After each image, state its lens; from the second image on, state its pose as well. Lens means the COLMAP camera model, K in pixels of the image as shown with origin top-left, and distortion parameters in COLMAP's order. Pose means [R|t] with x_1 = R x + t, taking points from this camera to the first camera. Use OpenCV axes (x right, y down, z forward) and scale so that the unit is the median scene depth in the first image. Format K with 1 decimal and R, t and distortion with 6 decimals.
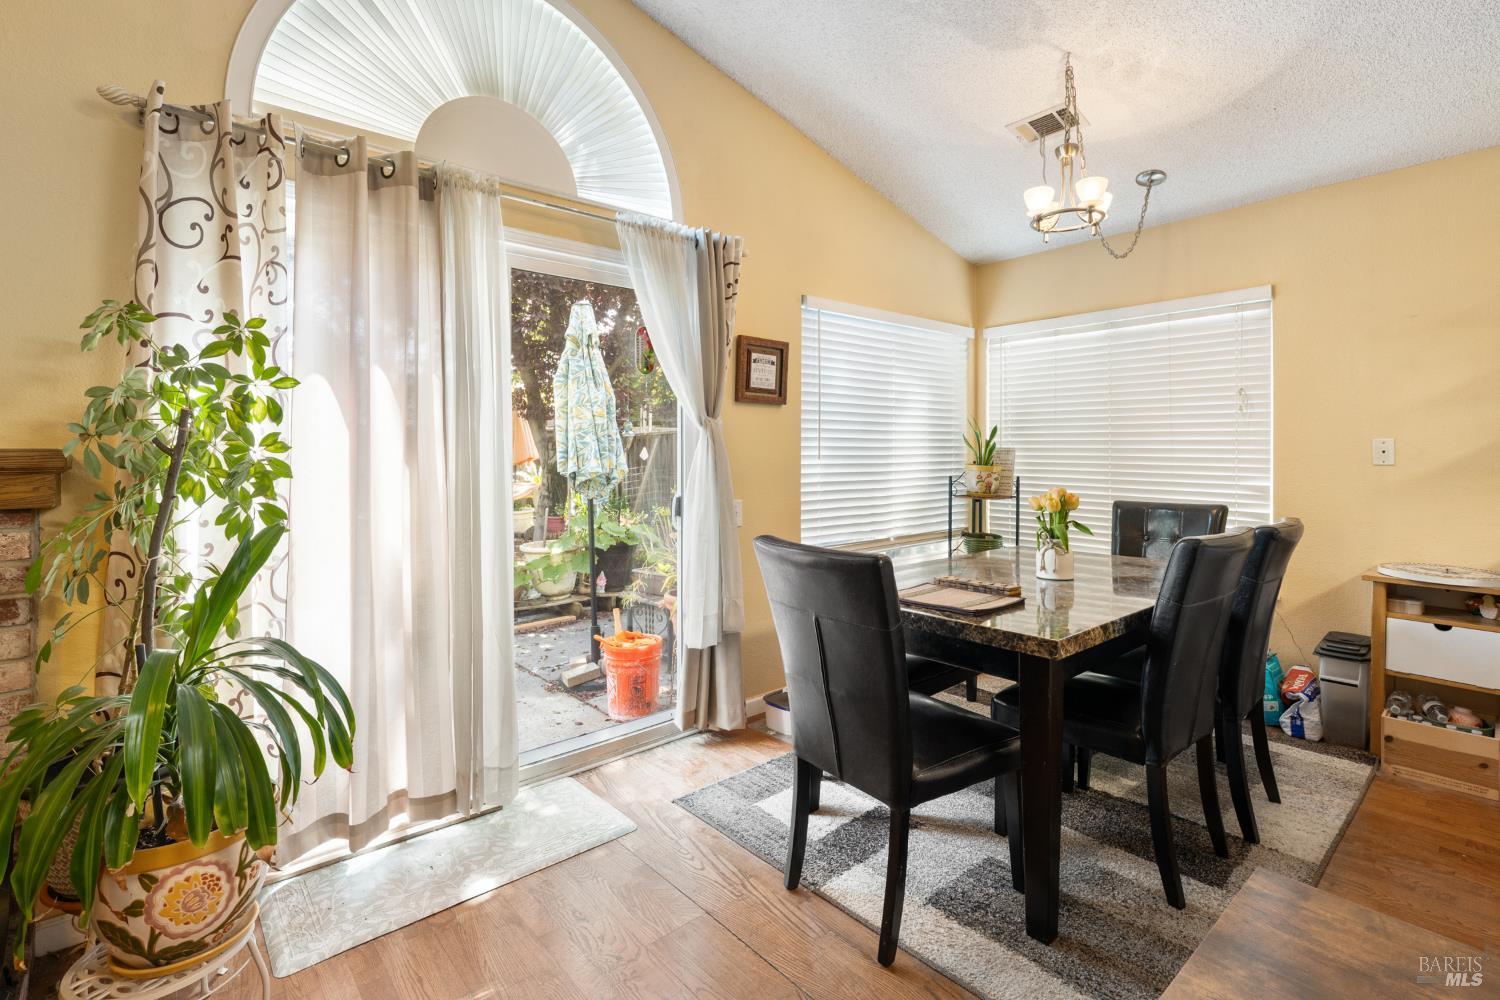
lens RADIAL K [[698.1, 0, 747.9], [0, 698.1, 450.6], [0, 0, 1]] dist [-0.000341, 0.000245]
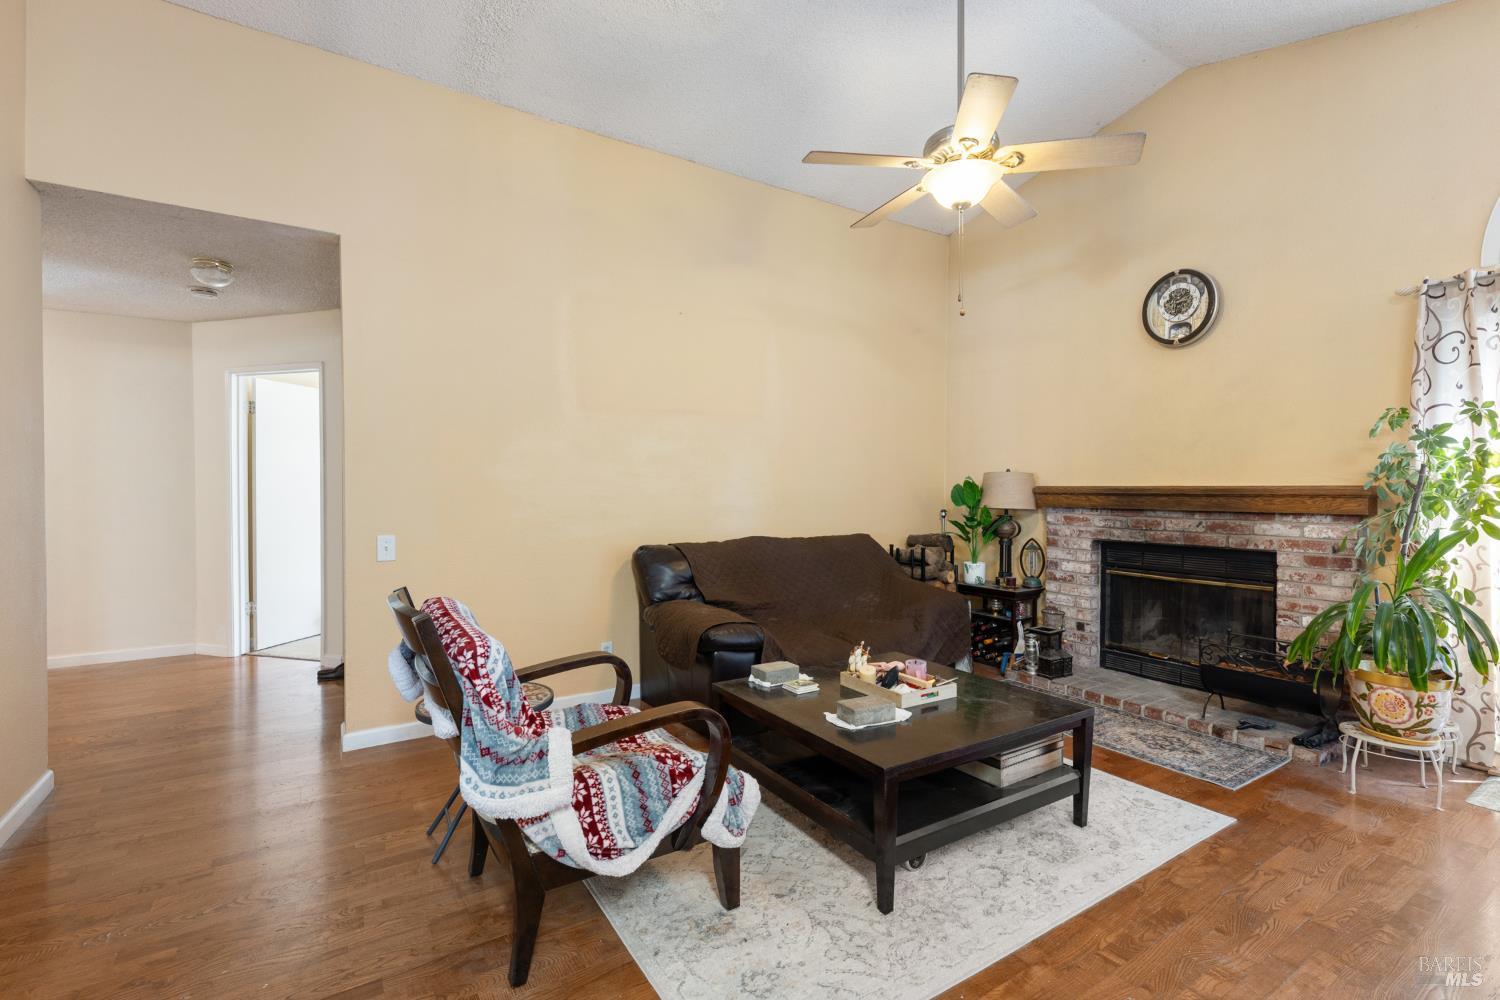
lens RADIAL K [[679.1, 0, 750.0], [0, 679.1, 500.0], [0, 0, 1]] dist [-0.001768, -0.000349]
pose [[-0.121494, 0.025761, -0.992258, 0.977966], [0.002023, 0.999668, 0.025705, -0.011481], [0.992590, 0.001116, -0.121505, -0.439238]]
